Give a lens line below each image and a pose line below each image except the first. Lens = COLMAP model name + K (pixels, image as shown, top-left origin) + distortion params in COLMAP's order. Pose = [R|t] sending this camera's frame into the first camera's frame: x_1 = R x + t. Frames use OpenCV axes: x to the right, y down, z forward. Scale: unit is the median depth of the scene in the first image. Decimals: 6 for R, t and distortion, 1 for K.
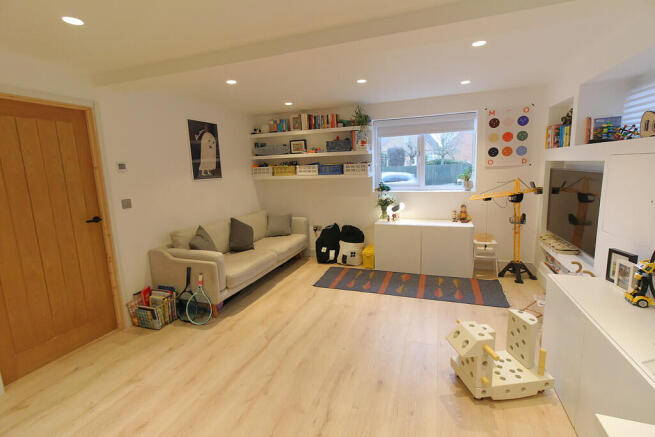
lens RADIAL K [[298.4, 0, 330.3], [0, 298.4, 210.9], [0, 0, 1]] dist [0.001561, -0.000082]
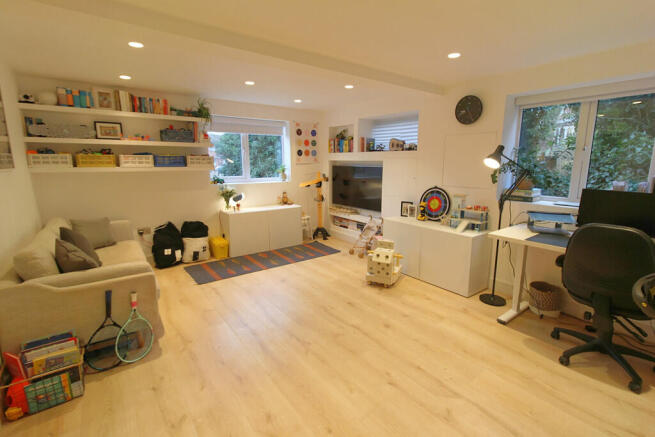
lens RADIAL K [[298.4, 0, 330.3], [0, 298.4, 210.9], [0, 0, 1]] dist [0.001561, -0.000082]
pose [[0.544792, -0.101353, 0.832424, -0.524689], [0.102655, 0.993264, 0.053752, 0.012357], [-0.832264, 0.056169, 0.551526, 0.111603]]
